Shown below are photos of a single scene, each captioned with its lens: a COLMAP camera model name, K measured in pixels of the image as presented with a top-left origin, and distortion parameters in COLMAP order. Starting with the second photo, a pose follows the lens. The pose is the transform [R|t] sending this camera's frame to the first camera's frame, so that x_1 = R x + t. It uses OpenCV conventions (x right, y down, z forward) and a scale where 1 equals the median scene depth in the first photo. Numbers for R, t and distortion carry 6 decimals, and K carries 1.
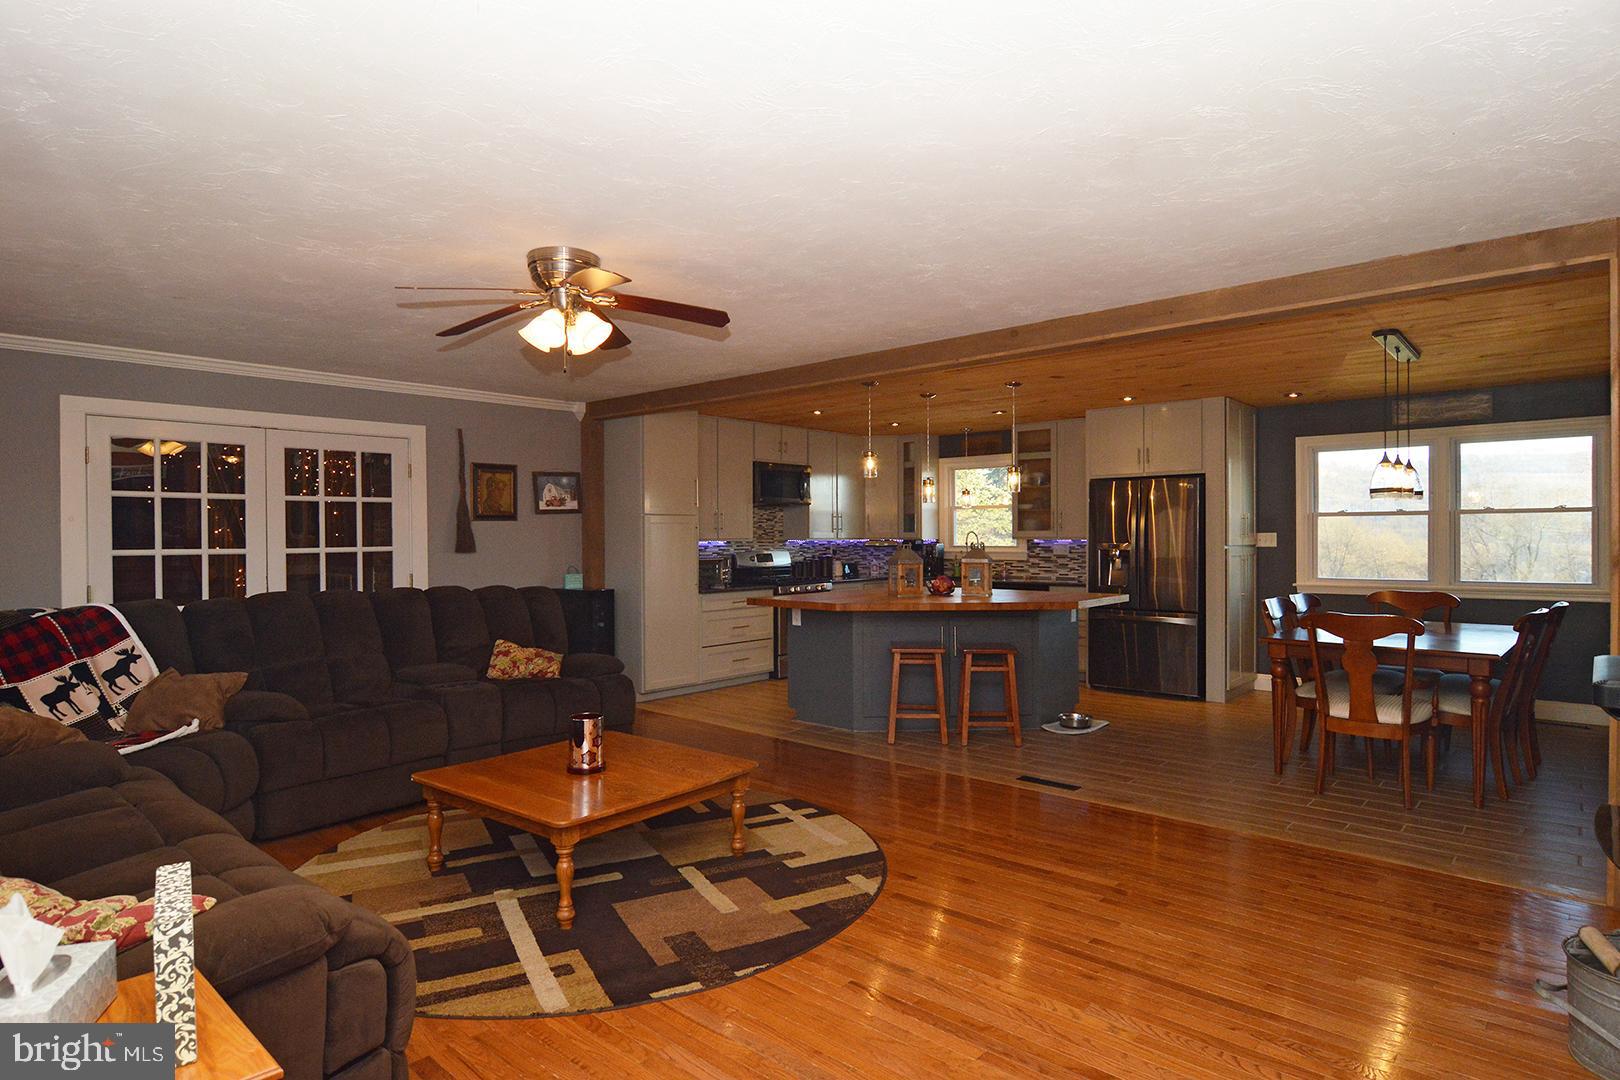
lens RADIAL K [[878.3, 0, 801.5], [0, 878.3, 542.9], [0, 0, 1]] dist [-0.020630, 0.000177]
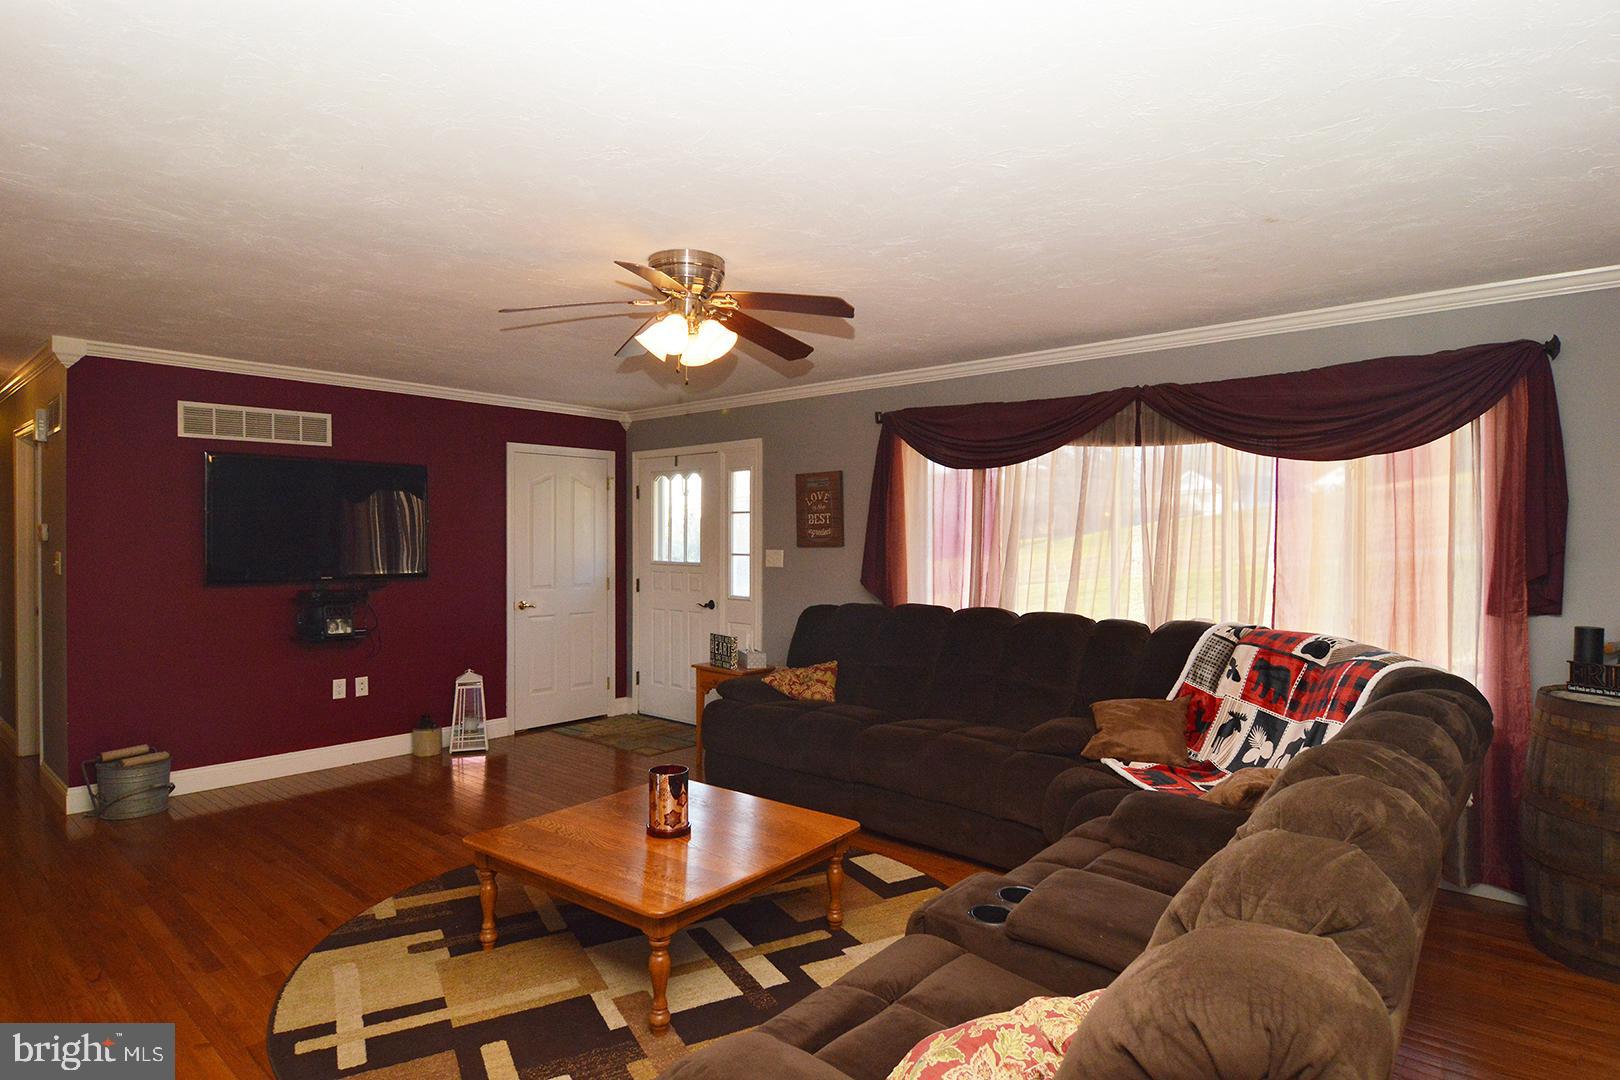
lens RADIAL K [[878.3, 0, 801.5], [0, 878.3, 542.9], [0, 0, 1]] dist [-0.020630, 0.000177]
pose [[-0.999909, 0.003200, -0.013120, -0.319666], [0.003027, 0.999909, 0.013169, -0.031917], [0.013161, 0.013129, -0.999827, 1.626396]]
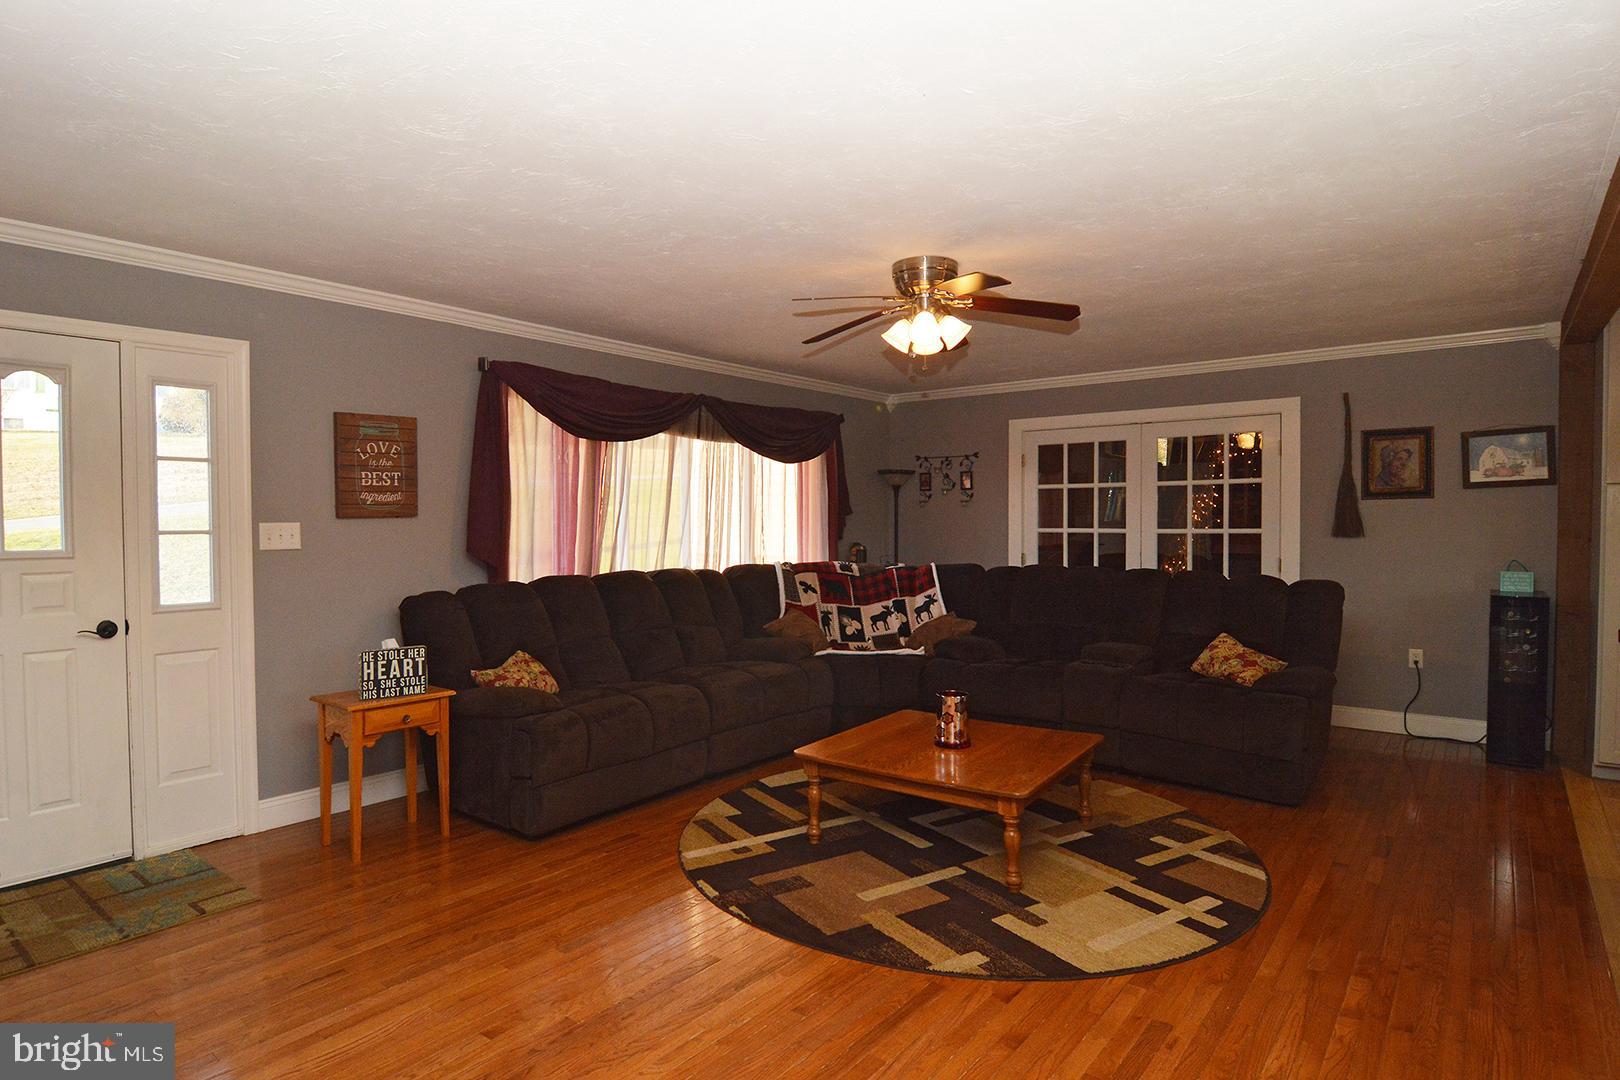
lens RADIAL K [[878.3, 0, 801.5], [0, 878.3, 542.9], [0, 0, 1]] dist [-0.020630, 0.000177]
pose [[0.066371, 0.029850, -0.997348, 0.680884], [-0.004659, 0.999551, 0.029606, -0.009637], [0.997784, 0.002682, 0.066480, 0.655007]]
